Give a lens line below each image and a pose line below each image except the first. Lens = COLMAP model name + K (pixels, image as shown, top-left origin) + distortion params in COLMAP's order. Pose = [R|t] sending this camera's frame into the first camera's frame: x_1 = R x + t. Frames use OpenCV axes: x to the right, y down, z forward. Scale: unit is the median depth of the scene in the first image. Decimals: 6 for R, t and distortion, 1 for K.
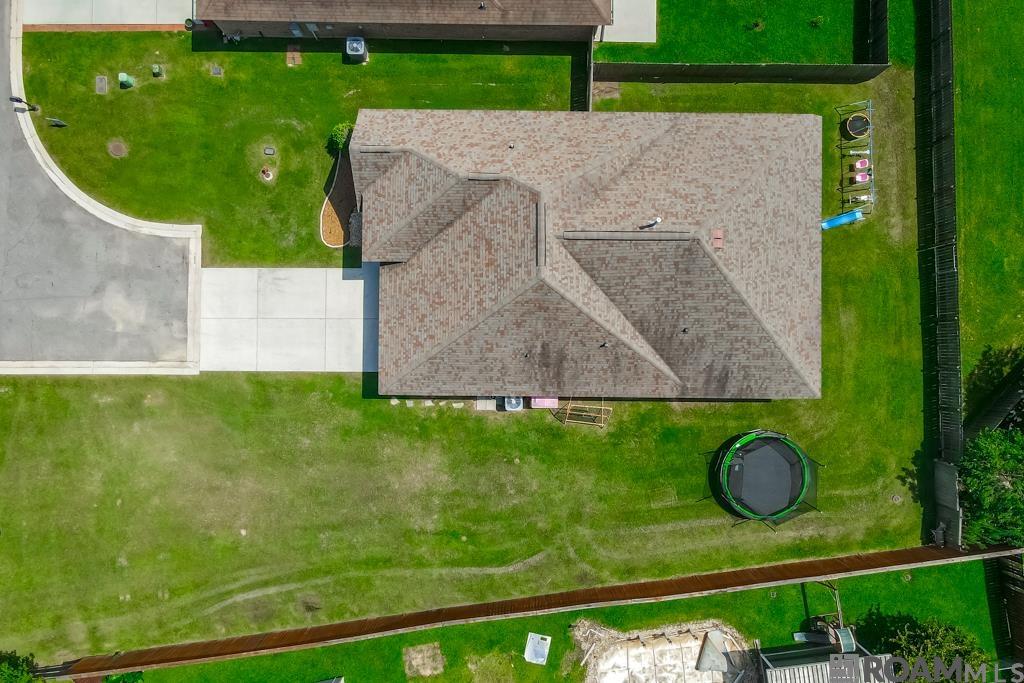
lens RADIAL K [[757.7, 0, 512.0], [0, 757.7, 341.5], [0, 0, 1]] dist [-0.005352, 0.033930]
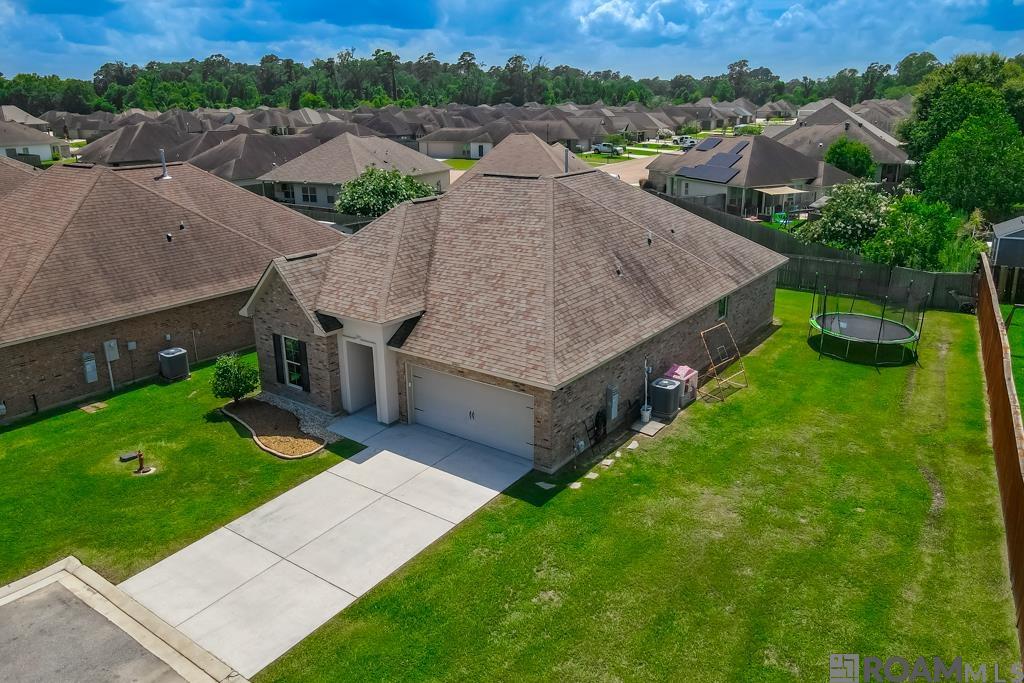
lens RADIAL K [[757.7, 0, 512.0], [0, 757.7, 341.5], [0, 0, 1]] dist [-0.005352, 0.033930]
pose [[0.587592, -0.261626, 0.765694, -0.591416], [0.809140, 0.183858, -0.558111, 0.338927], [0.005238, 0.947496, 0.319726, 0.712522]]
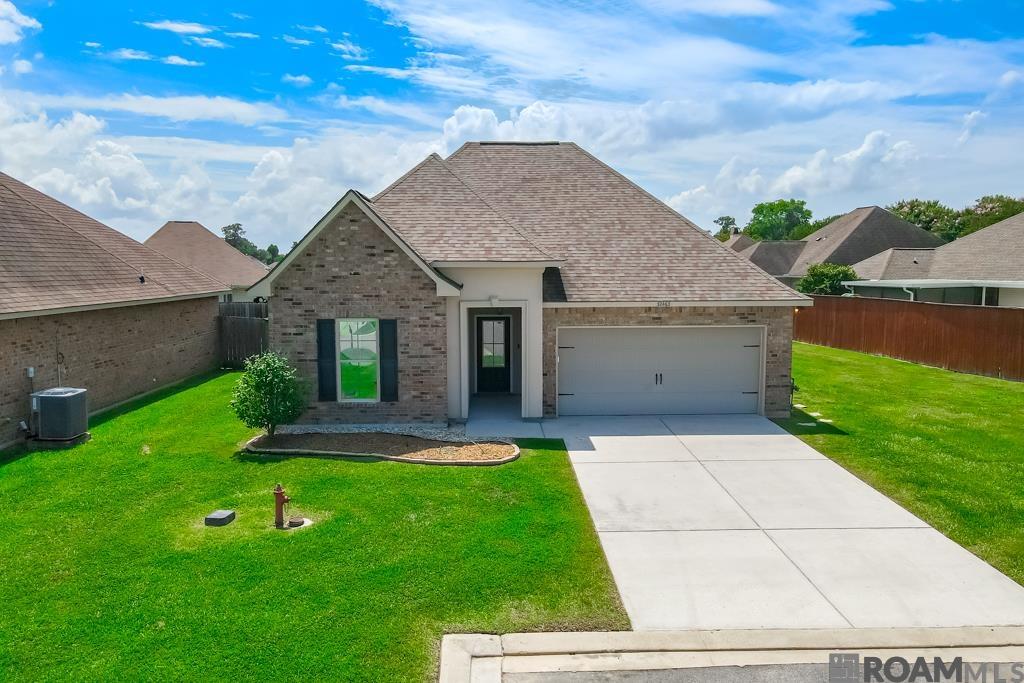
lens RADIAL K [[757.7, 0, 512.0], [0, 757.7, 341.5], [0, 0, 1]] dist [-0.005352, 0.033930]
pose [[-0.036881, -0.101797, 0.994121, -0.628707], [0.999306, 0.001461, 0.037223, -0.143039], [-0.005242, 0.994804, 0.101673, 0.898433]]
